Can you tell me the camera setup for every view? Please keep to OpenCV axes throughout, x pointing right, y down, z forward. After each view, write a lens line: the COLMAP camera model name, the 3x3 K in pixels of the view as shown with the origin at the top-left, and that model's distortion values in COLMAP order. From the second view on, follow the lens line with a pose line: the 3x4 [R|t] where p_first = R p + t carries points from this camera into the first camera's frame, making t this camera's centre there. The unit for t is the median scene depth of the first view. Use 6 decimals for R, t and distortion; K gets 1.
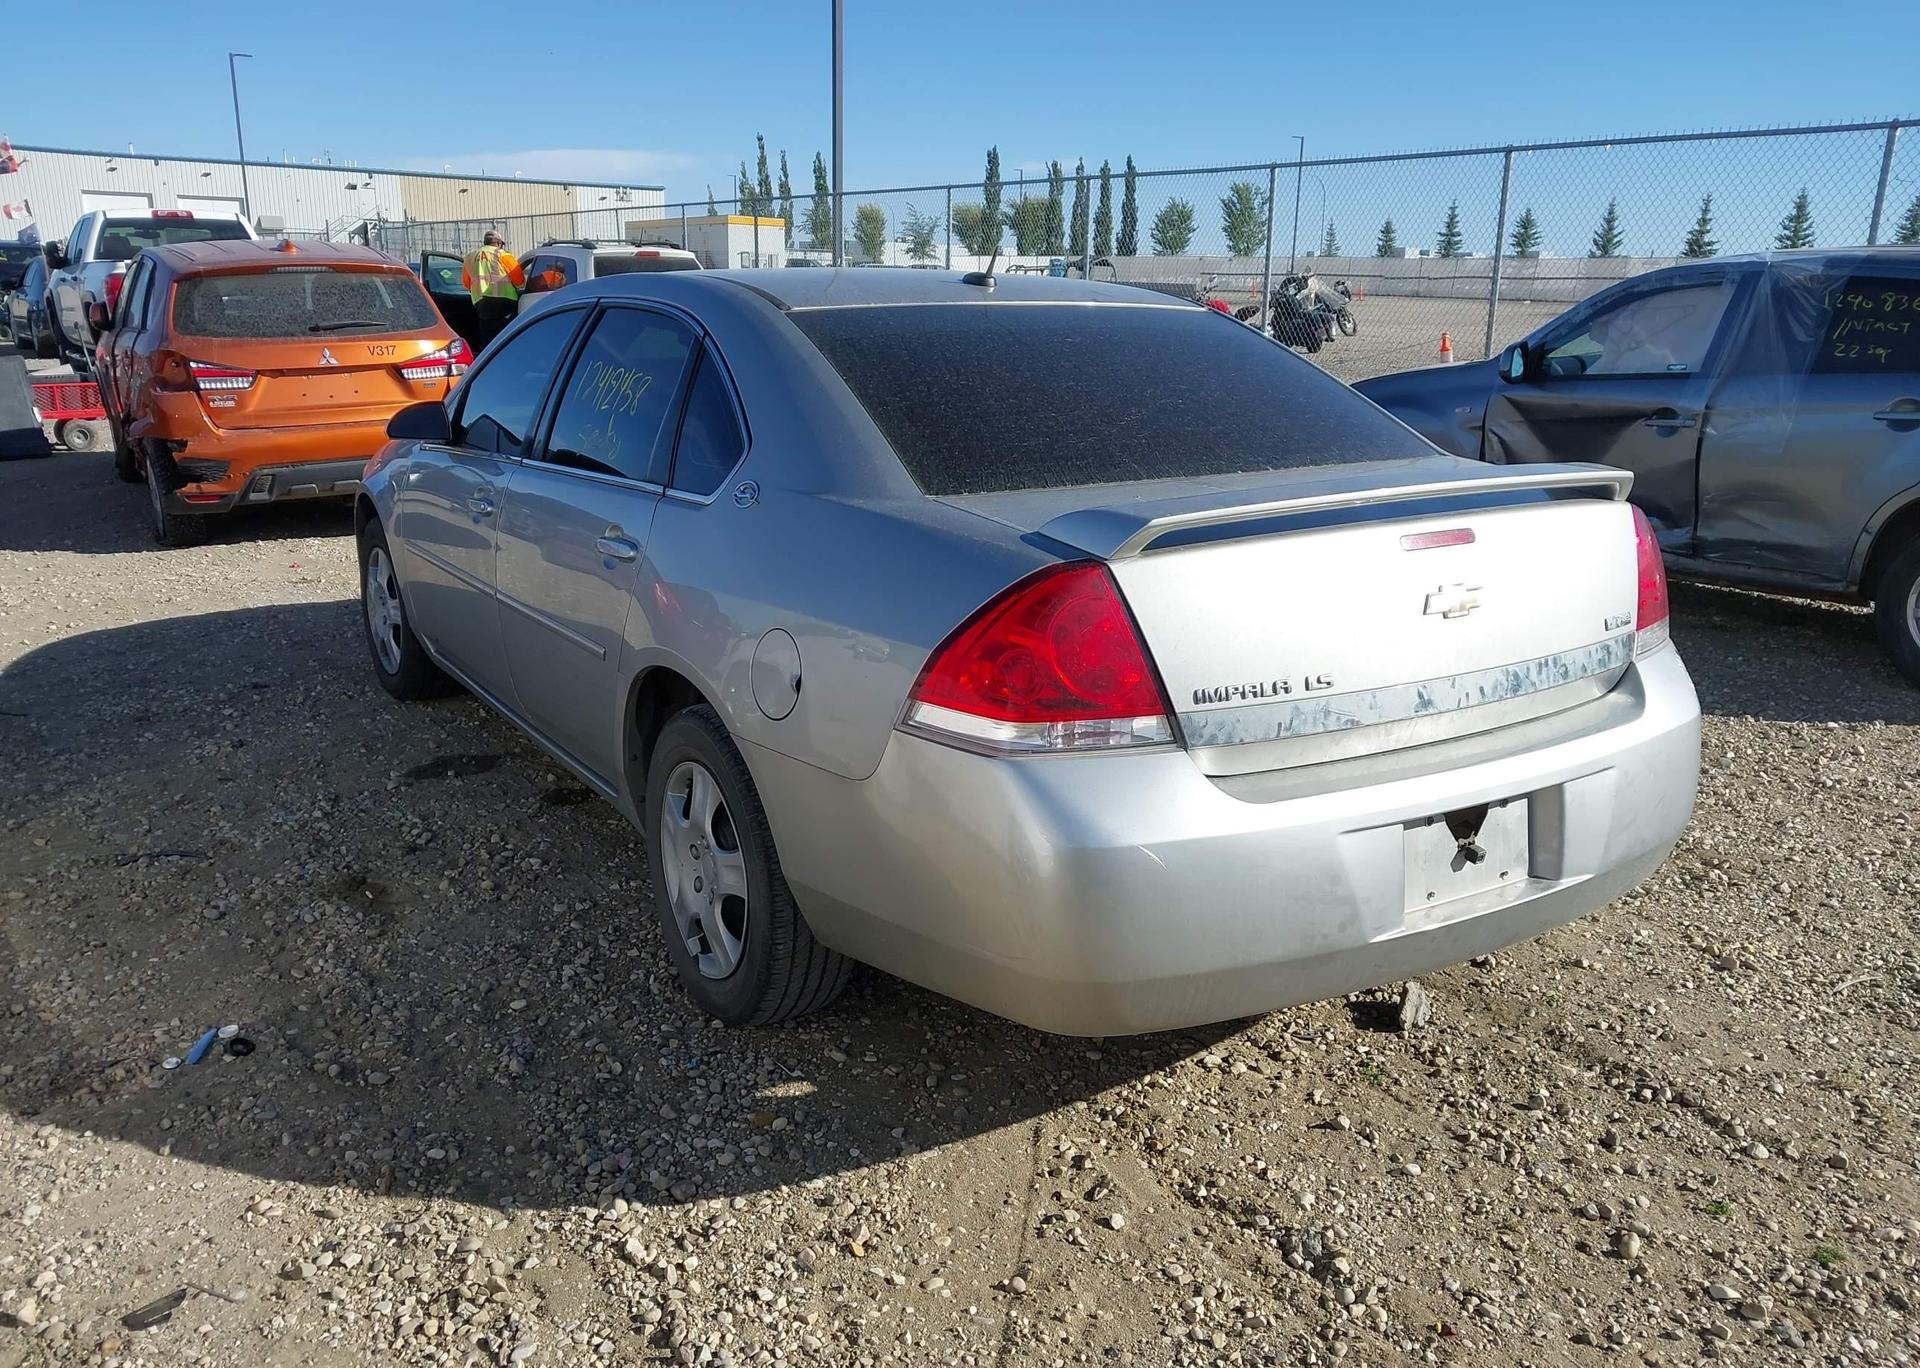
lens RADIAL K [[1586.3, 0, 954.8], [0, 1586.3, 693.6], [0, 0, 1]] dist [0.002090, 0.014122]
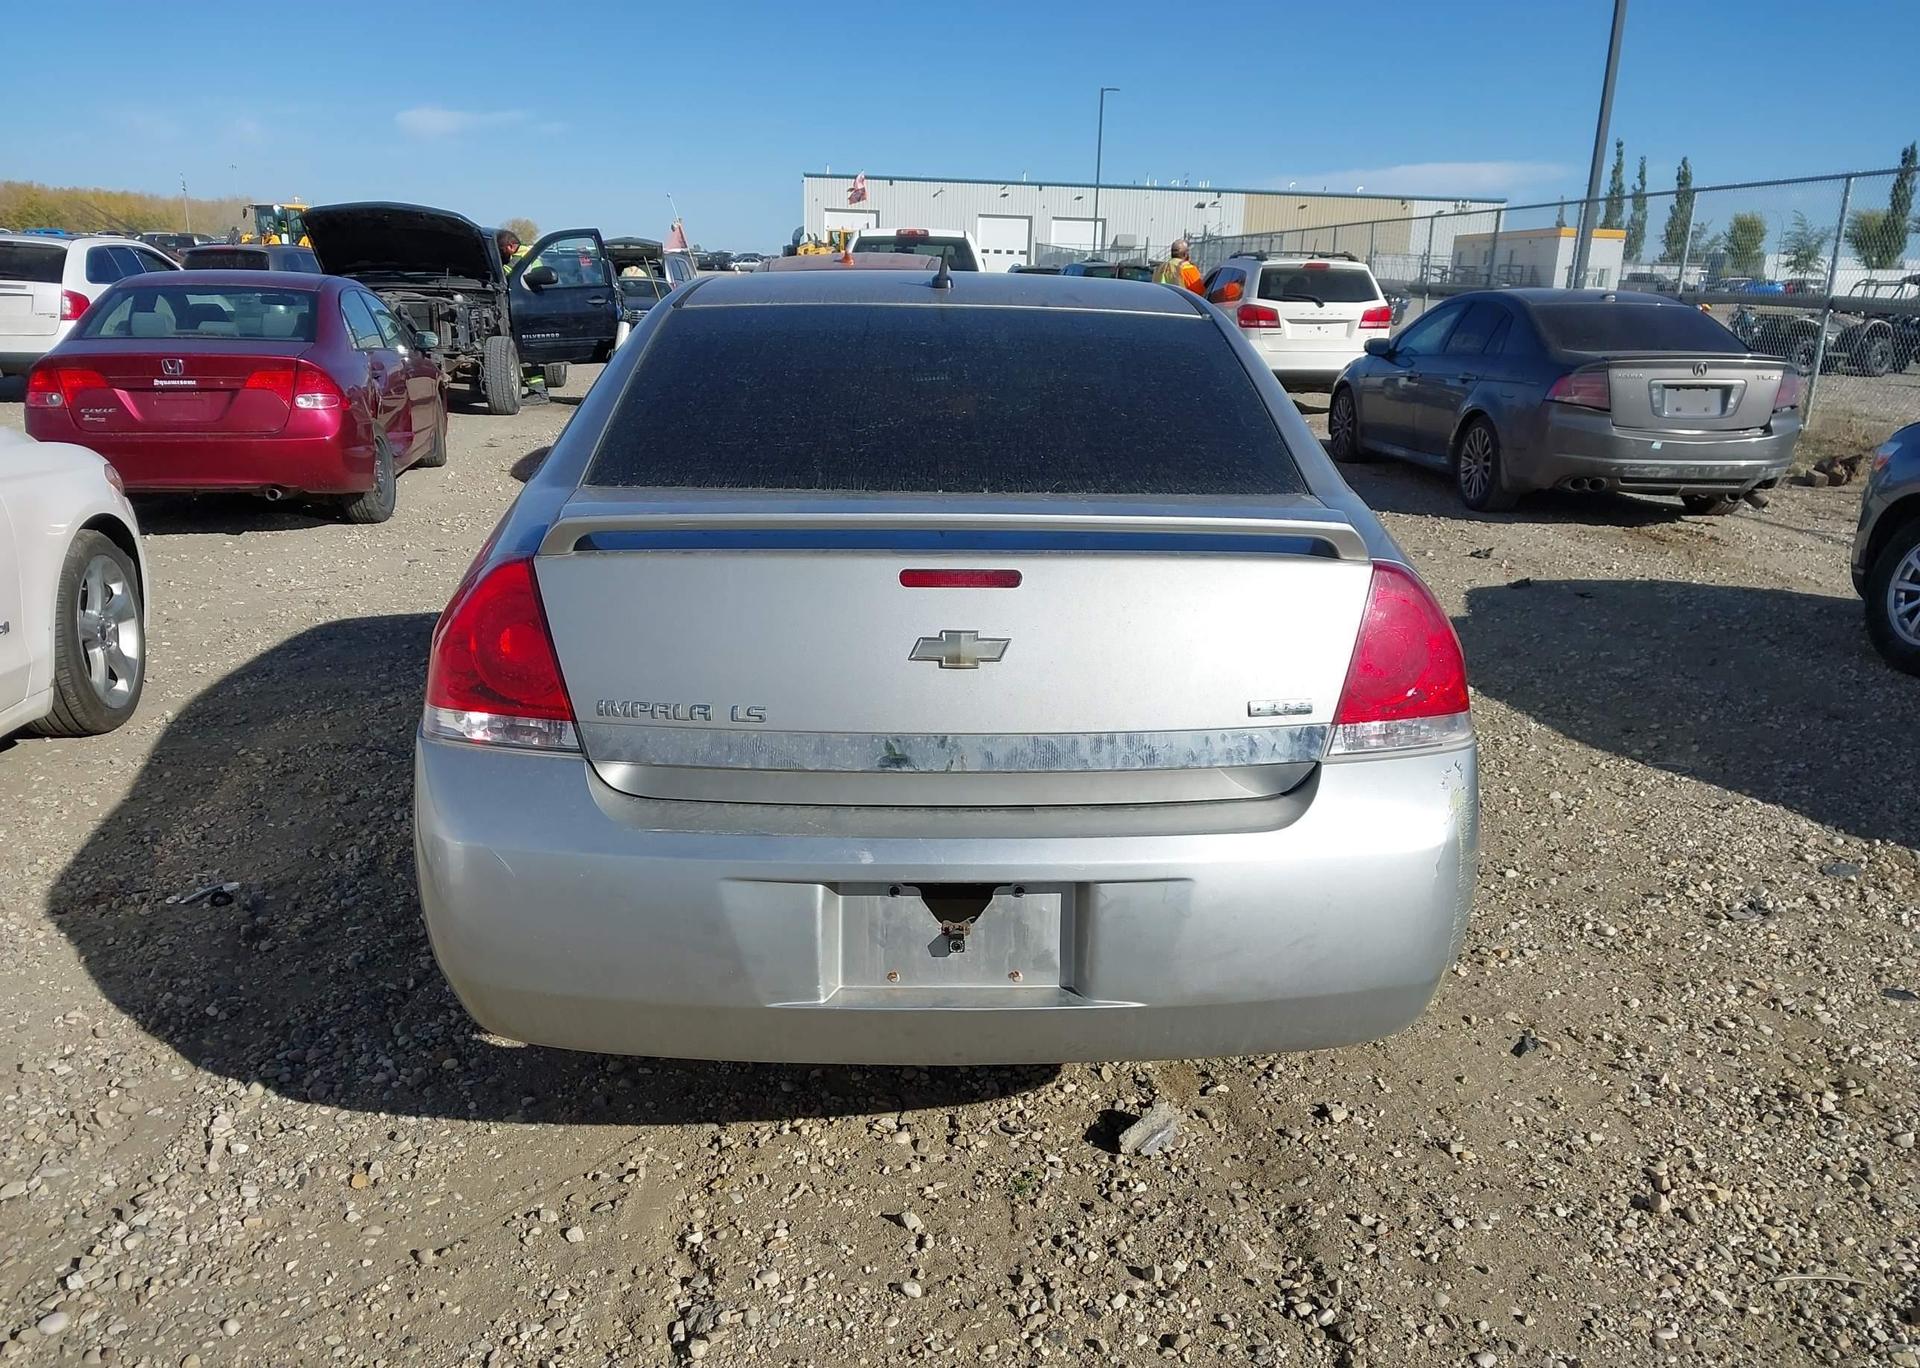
lens RADIAL K [[1586.3, 0, 961.0], [0, 1586.3, 664.4], [0, 0, 1]] dist [0.002090, 0.014122]
pose [[0.859687, 0.124672, -0.495374, 0.599561], [-0.137424, 0.990454, 0.010779, -0.047653], [0.491989, 0.058810, 0.868613, 0.193650]]
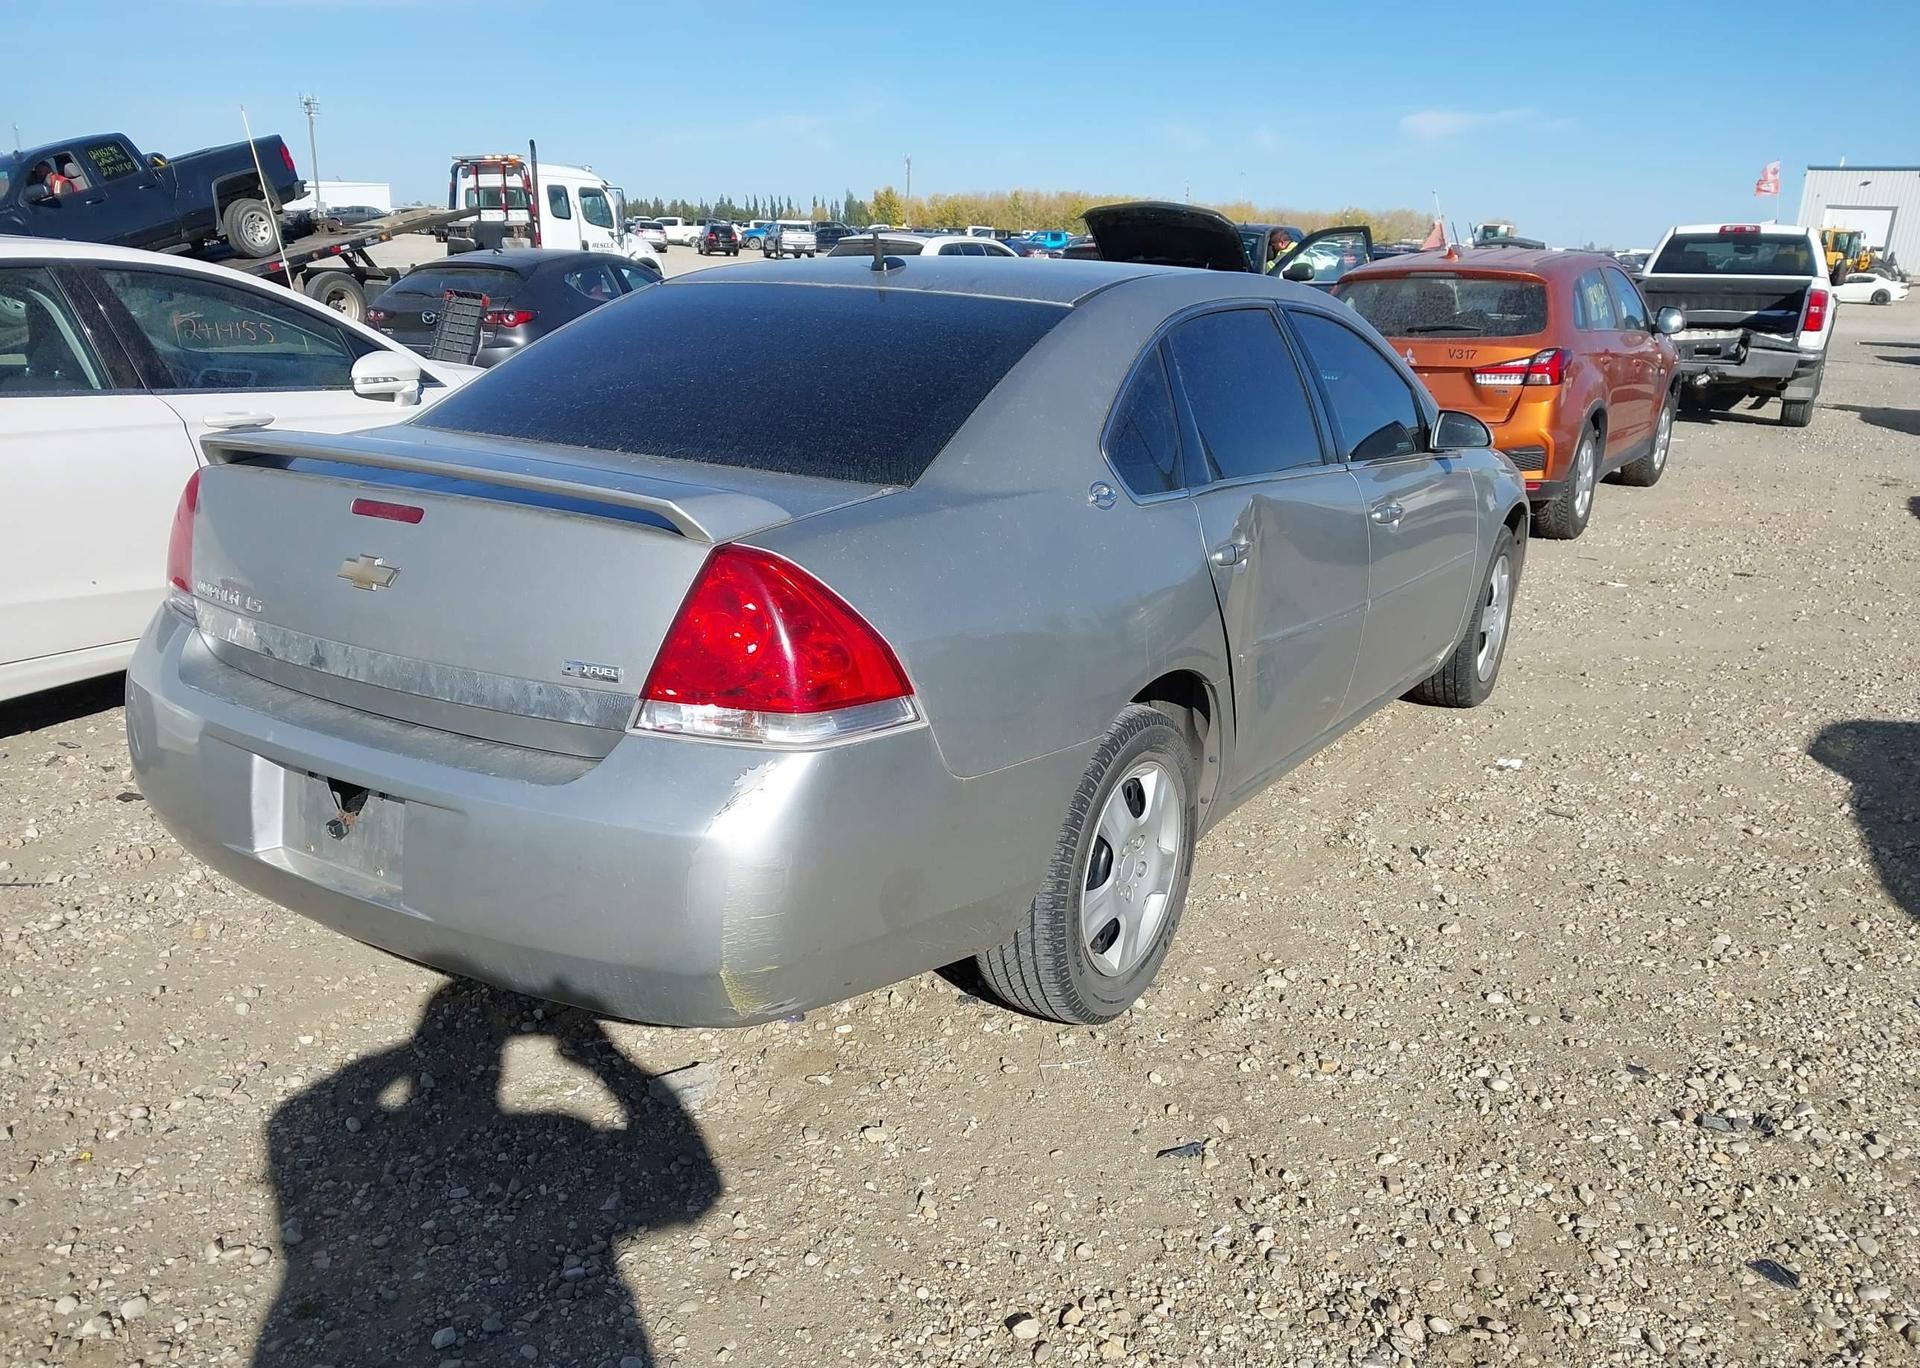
lens RADIAL K [[1586.3, 0, 962.3], [0, 1586.3, 694.1], [0, 0, 1]] dist [0.002090, 0.014122]
pose [[0.413154, 0.243977, -0.877371, 1.078872], [-0.256528, 0.955609, 0.144934, -0.178662], [0.873784, 0.165190, 0.457400, 0.708580]]
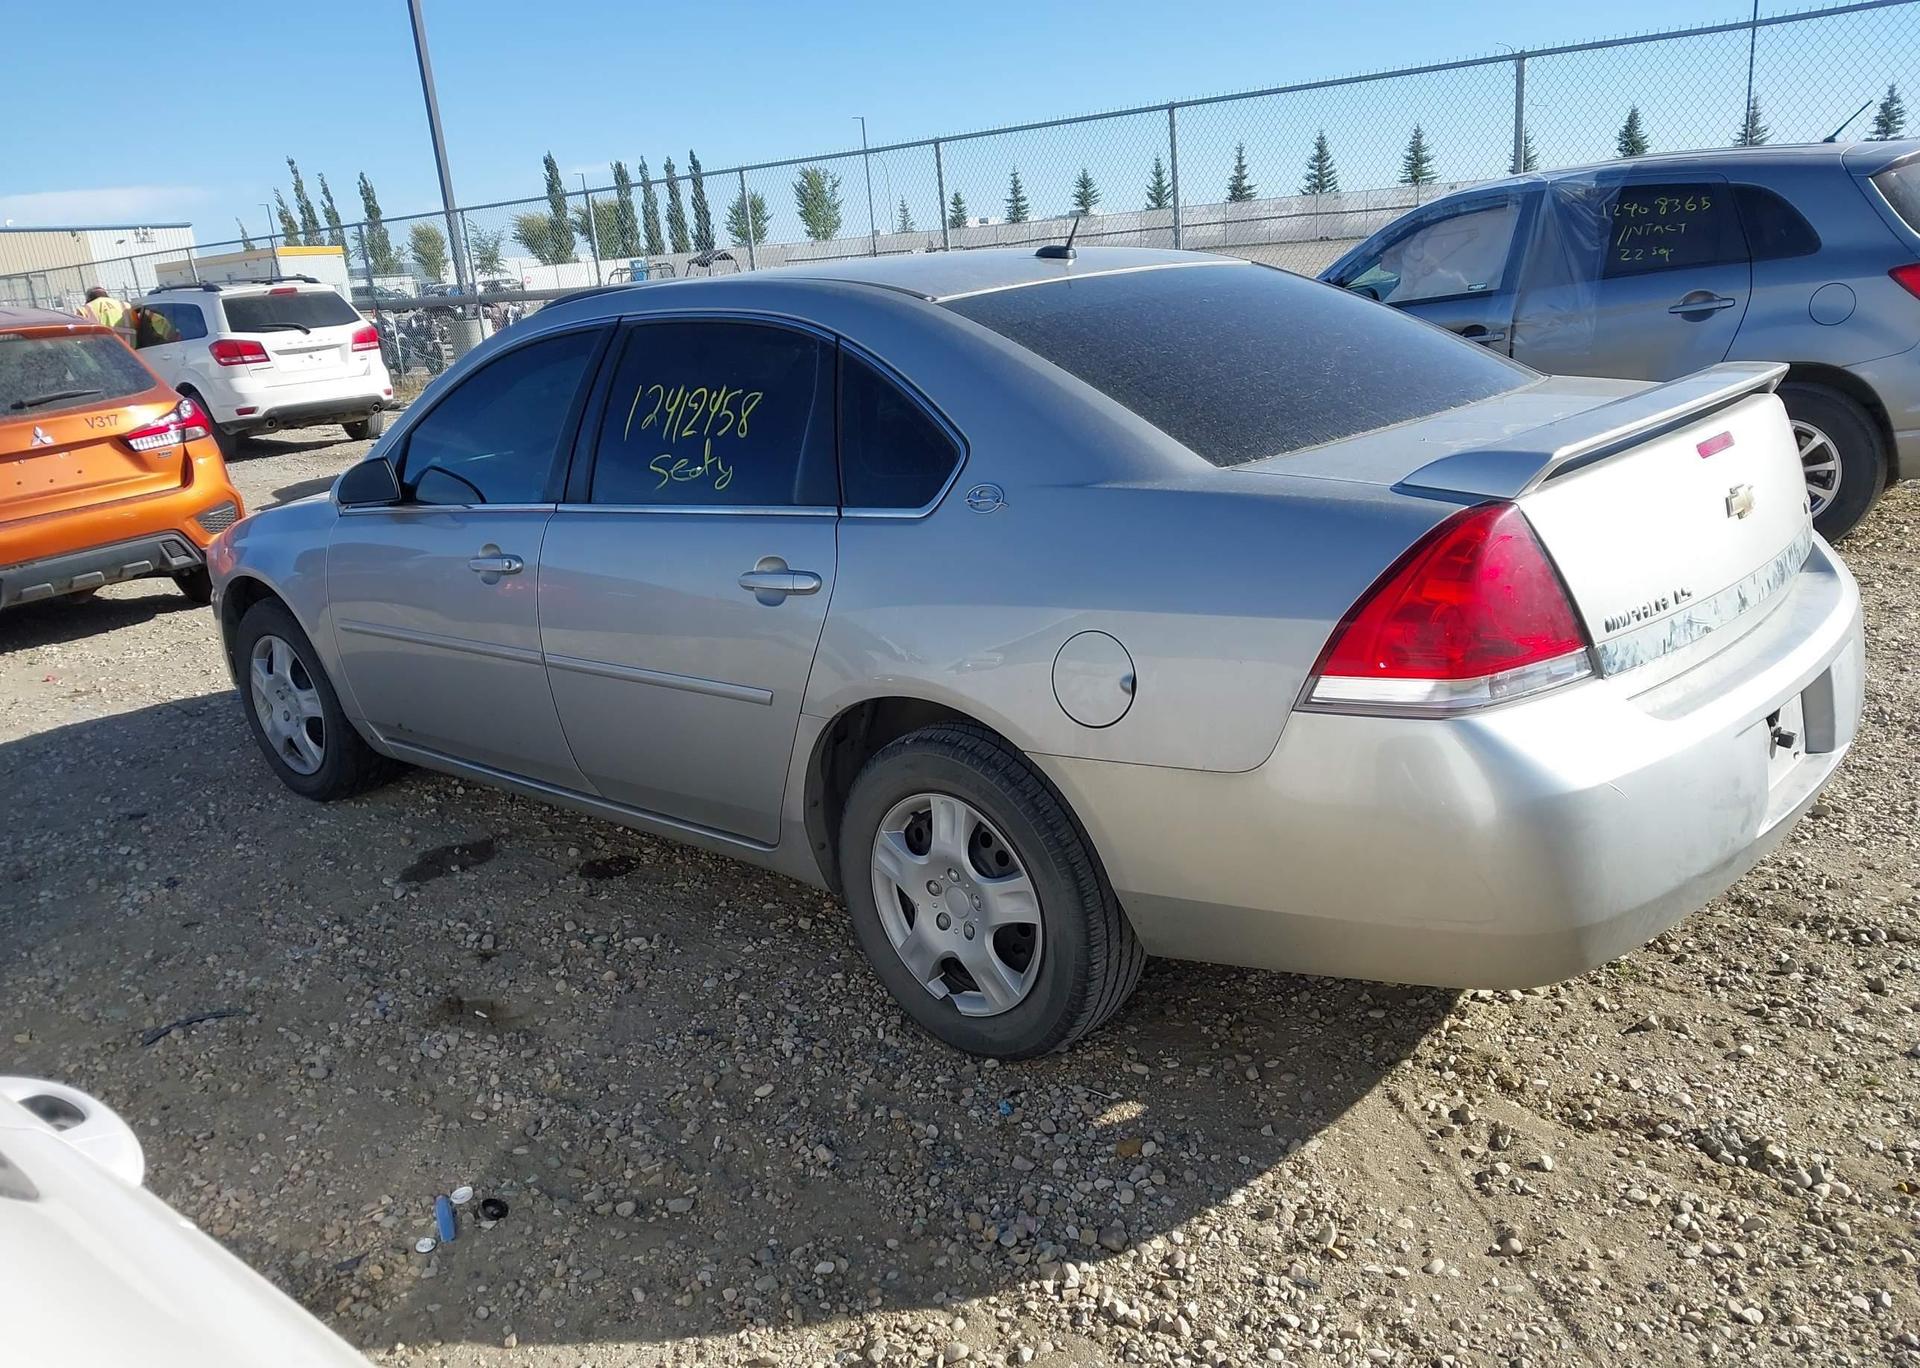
lens RADIAL K [[1586.3, 0, 964.9], [0, 1586.3, 693.9], [0, 0, 1]] dist [0.002090, 0.014122]
pose [[0.958049, -0.162077, 0.236377, -0.345874], [0.160838, 0.986673, 0.024651, -0.032661], [-0.237222, 0.014402, 0.971349, 0.090345]]
